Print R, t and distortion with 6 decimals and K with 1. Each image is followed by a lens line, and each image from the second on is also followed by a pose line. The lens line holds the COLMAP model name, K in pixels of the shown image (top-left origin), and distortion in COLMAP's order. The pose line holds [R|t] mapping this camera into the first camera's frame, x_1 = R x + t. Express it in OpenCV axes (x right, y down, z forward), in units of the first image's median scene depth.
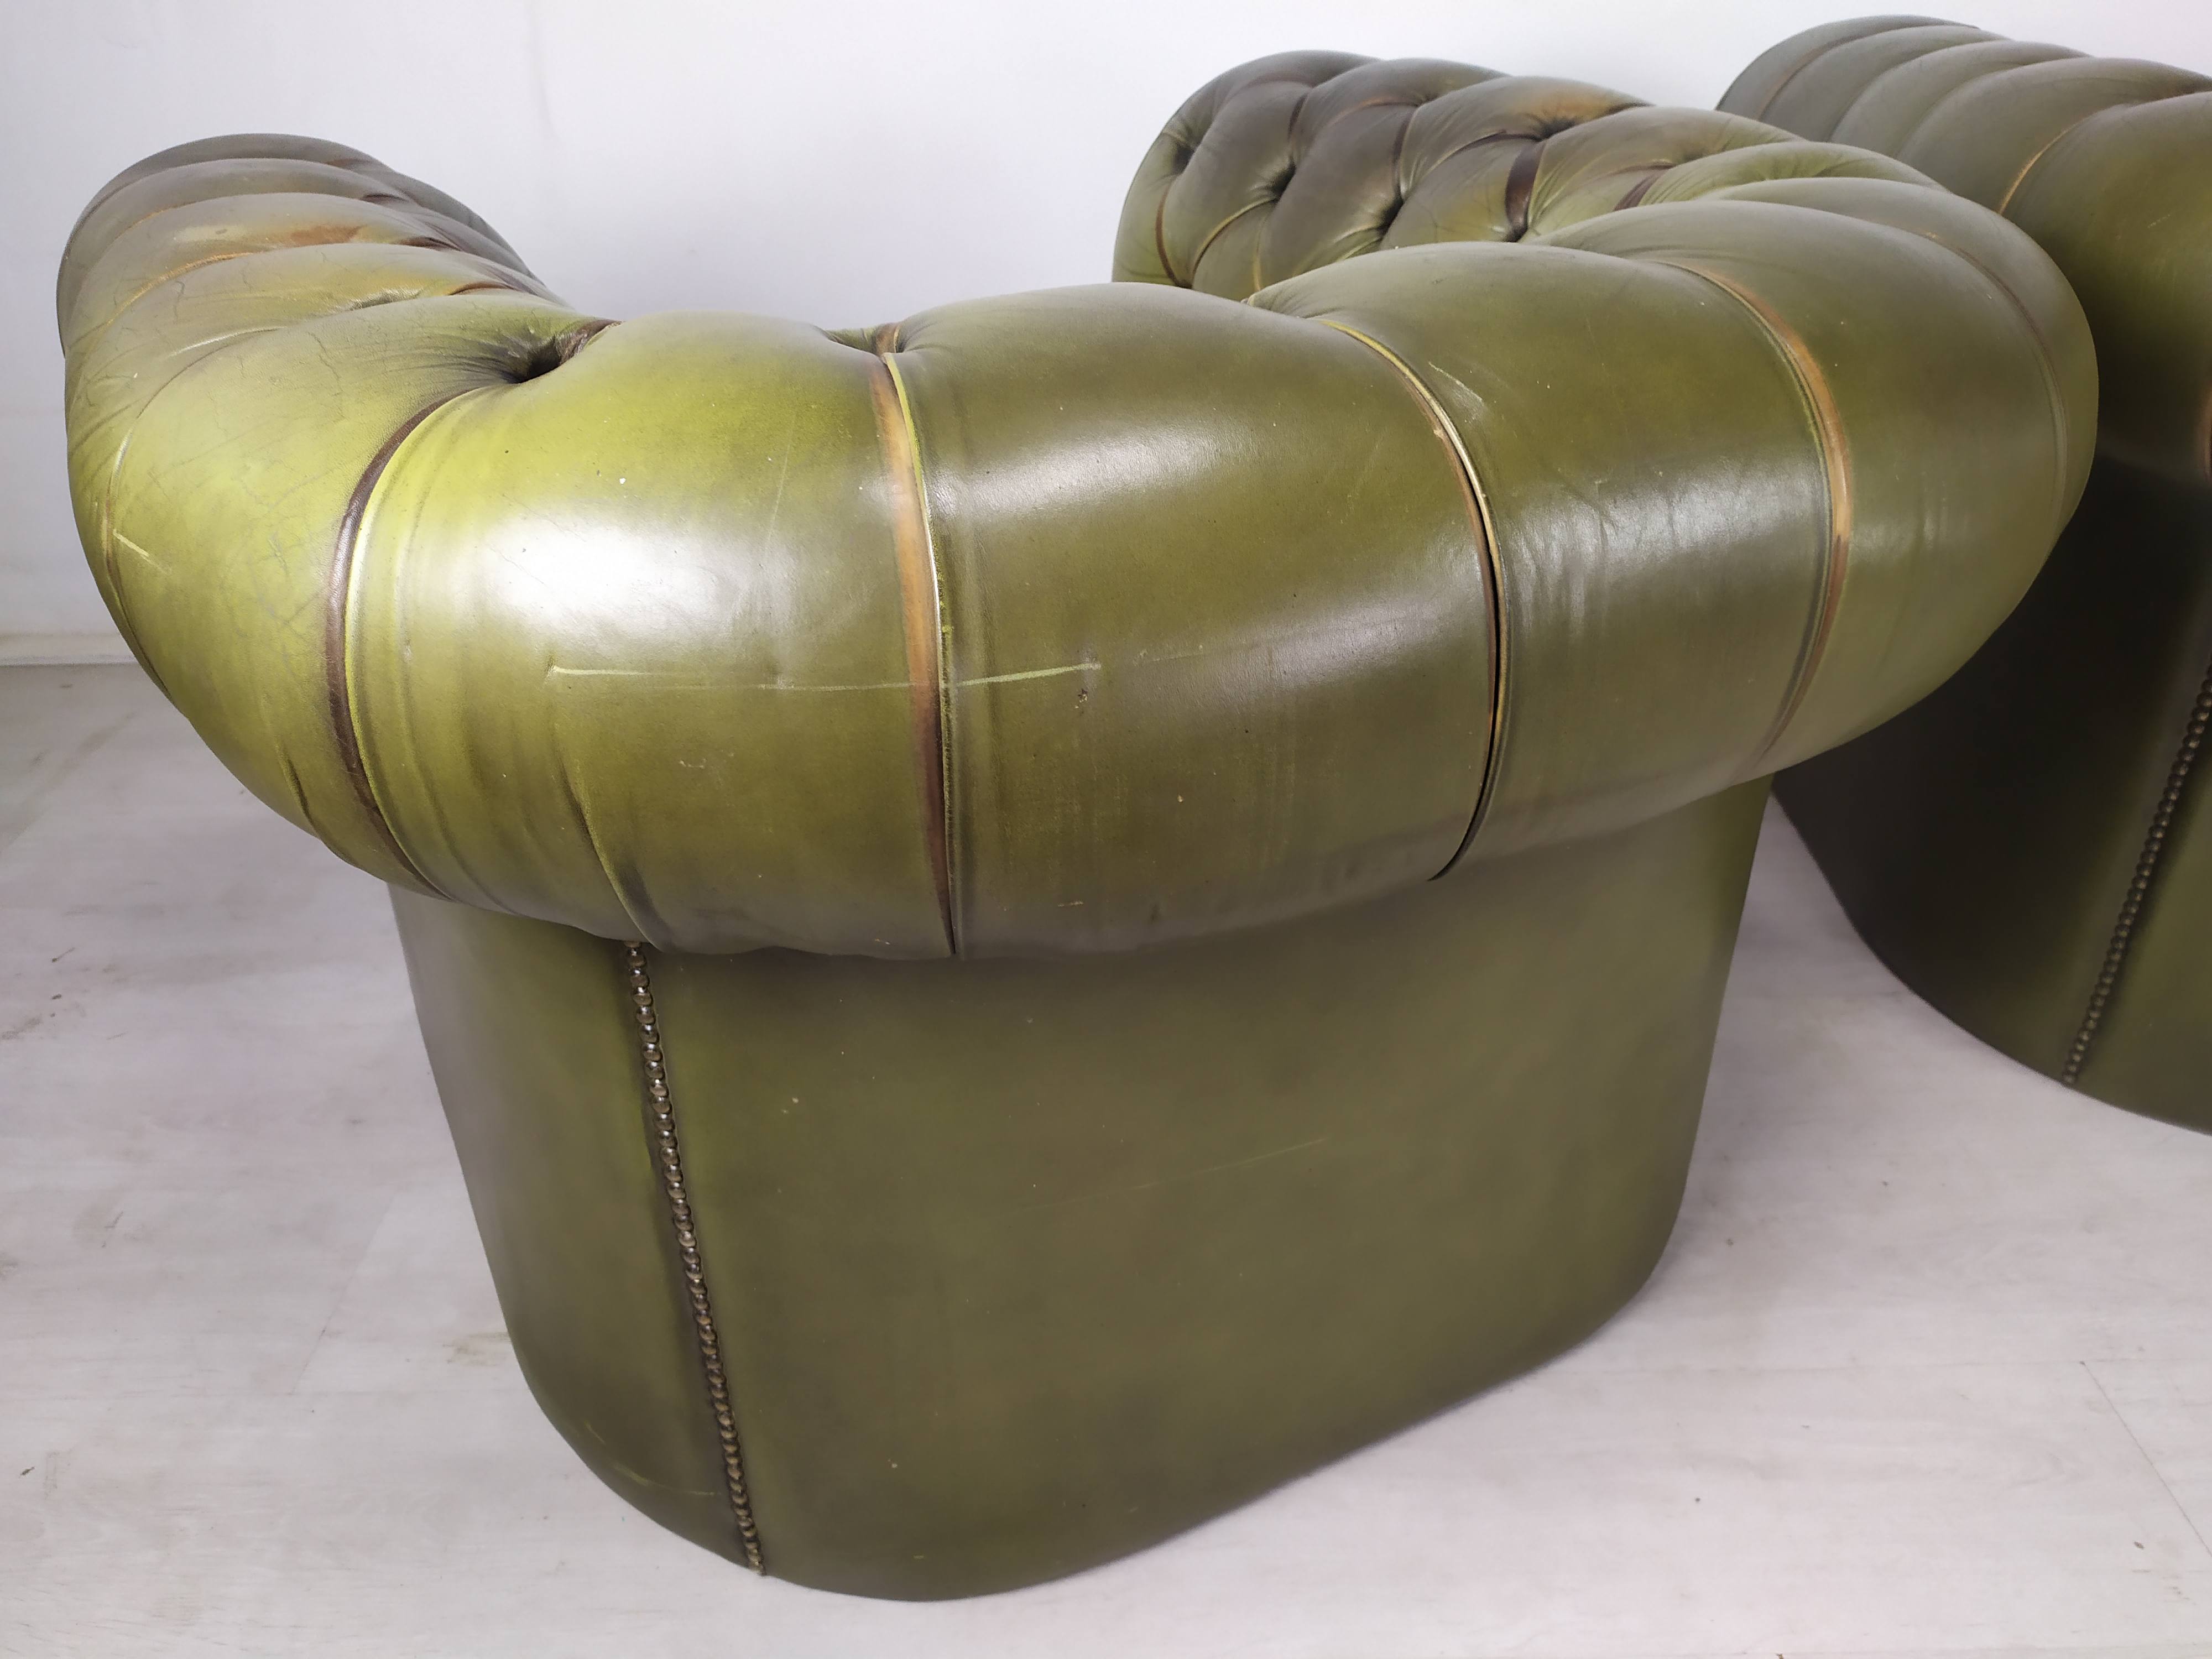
lens RADIAL K [[1709.3, 0, 1128.9], [0, 1709.3, 828.9], [0, 0, 1]] dist [0.071288, -0.081454]
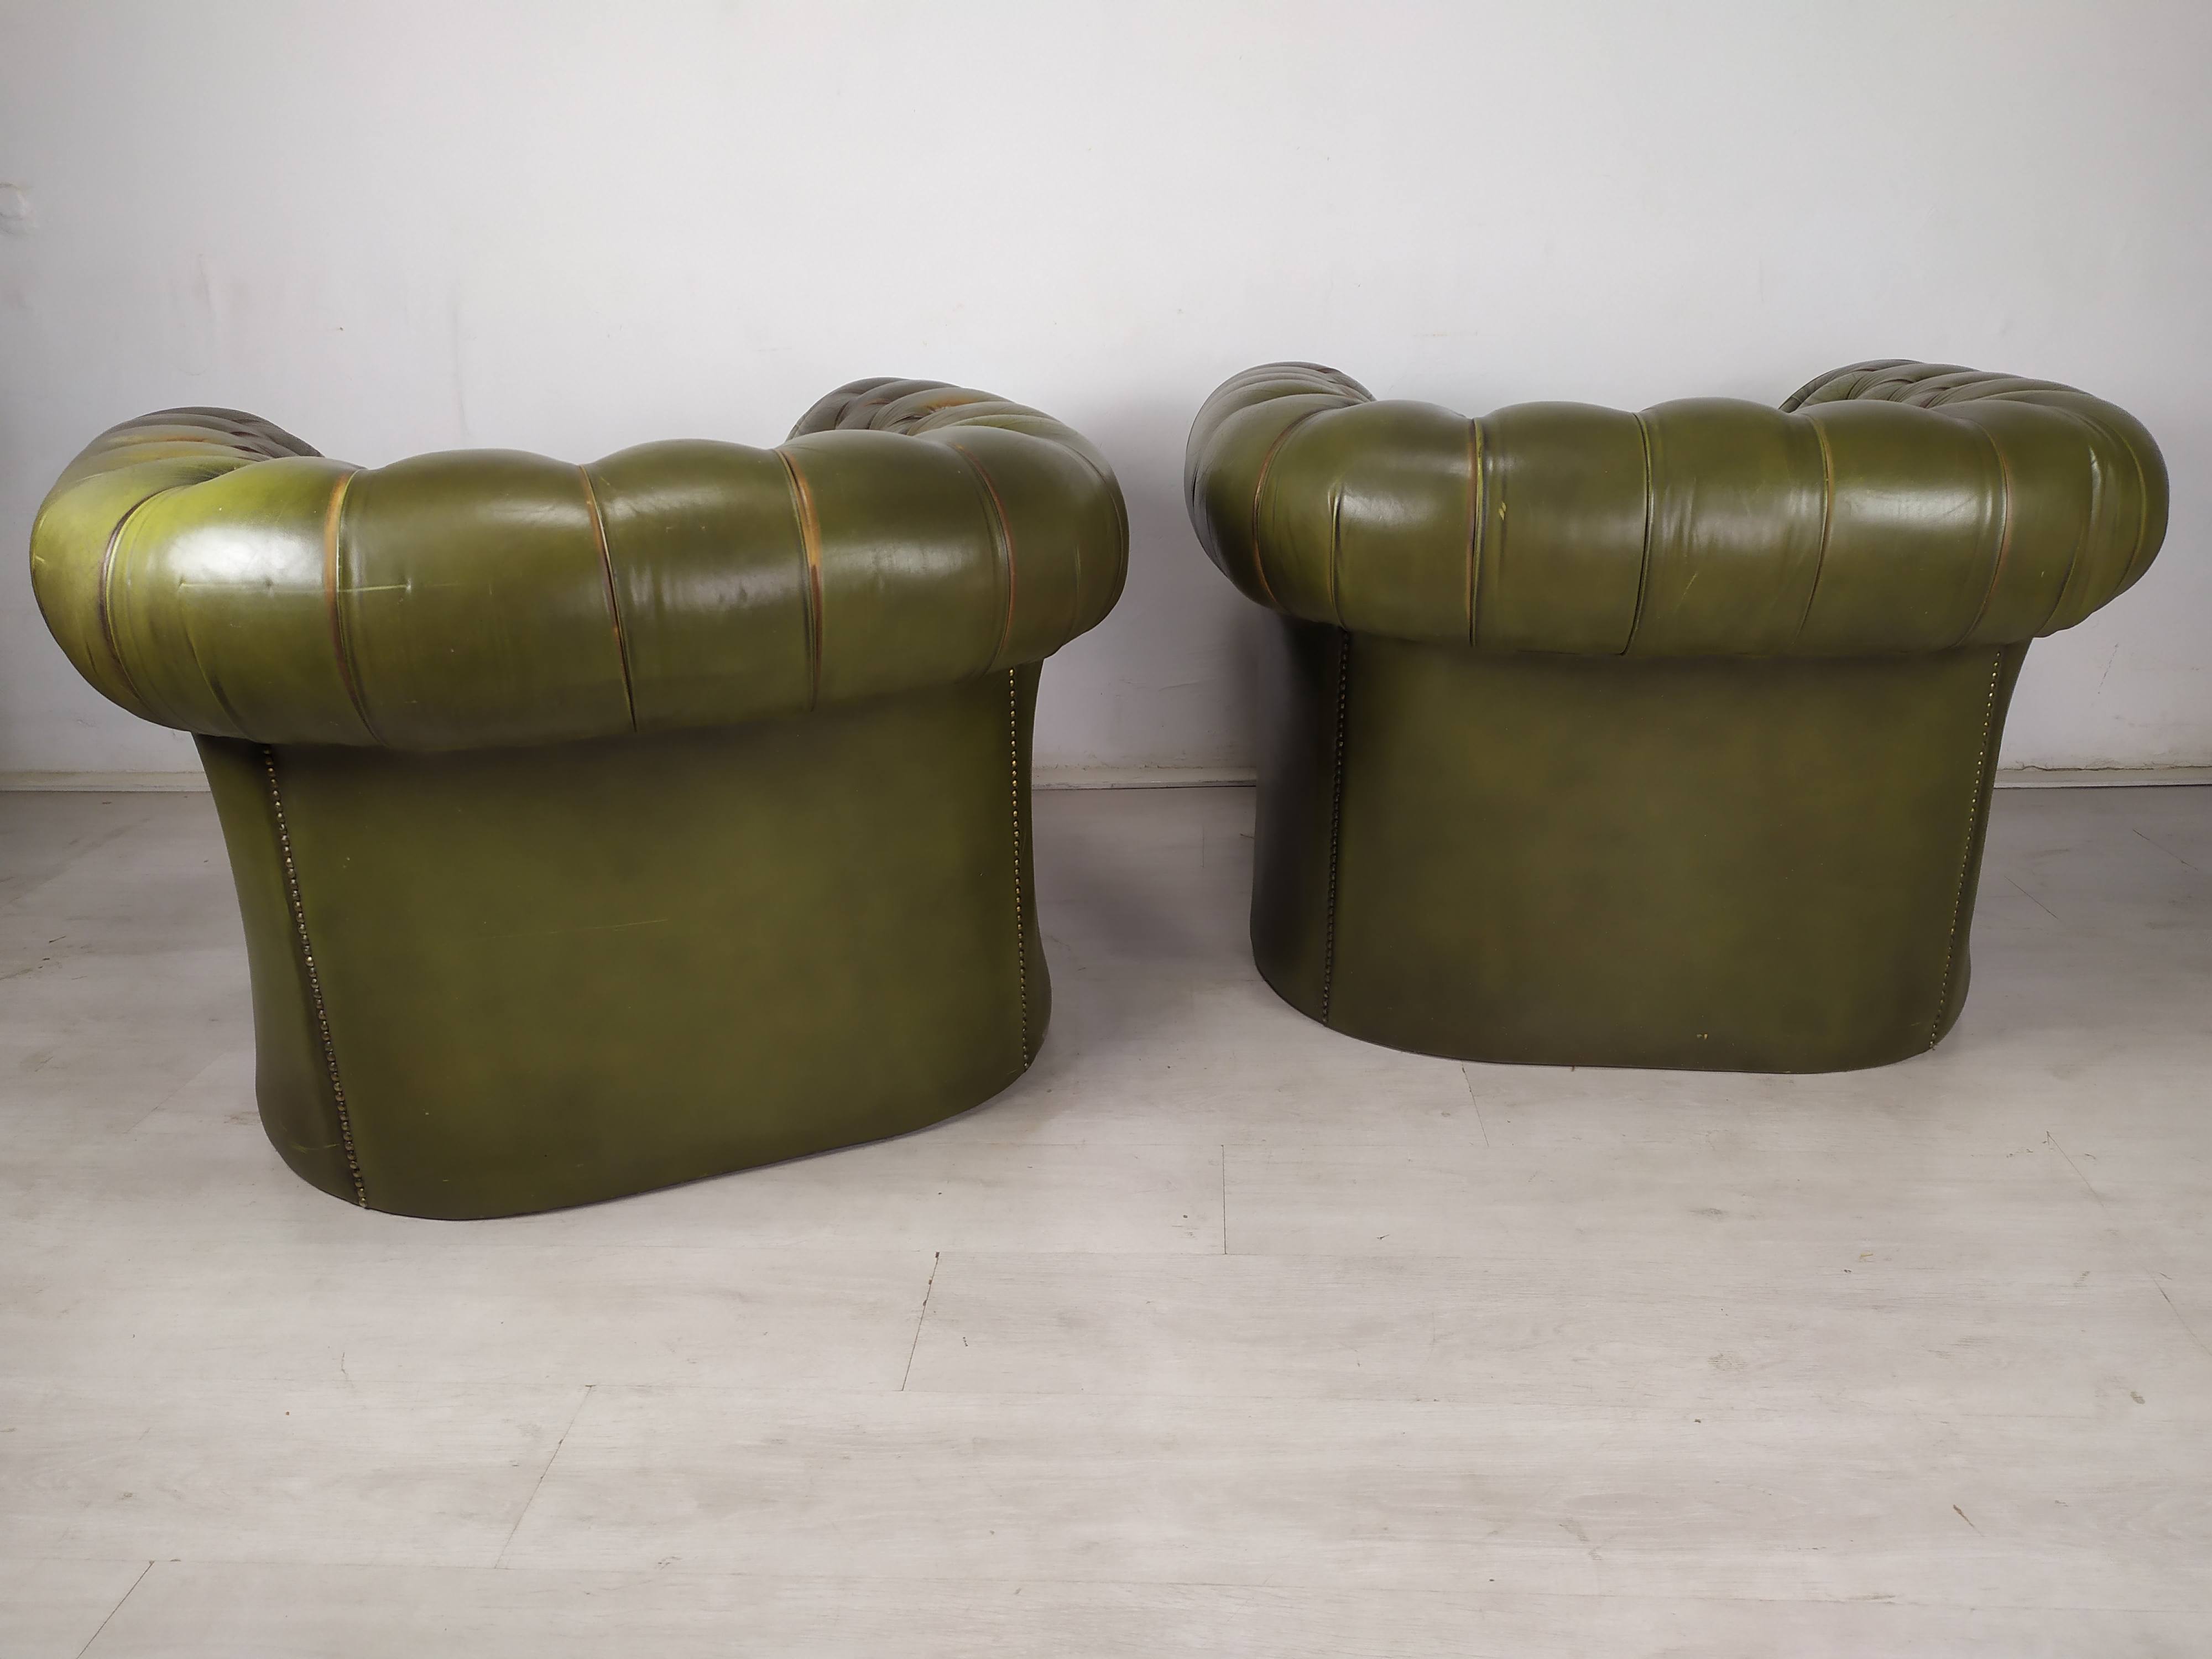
lens RADIAL K [[1690.6, 0, 1136.1], [0, 1690.6, 843.3], [0, 0, 1]] dist [0.014275, -0.003666]
pose [[0.998524, 0.023154, -0.049127, 0.622162], [-0.031267, 0.984703, -0.171411, 0.348988], [0.044407, 0.172694, 0.983974, -0.666896]]
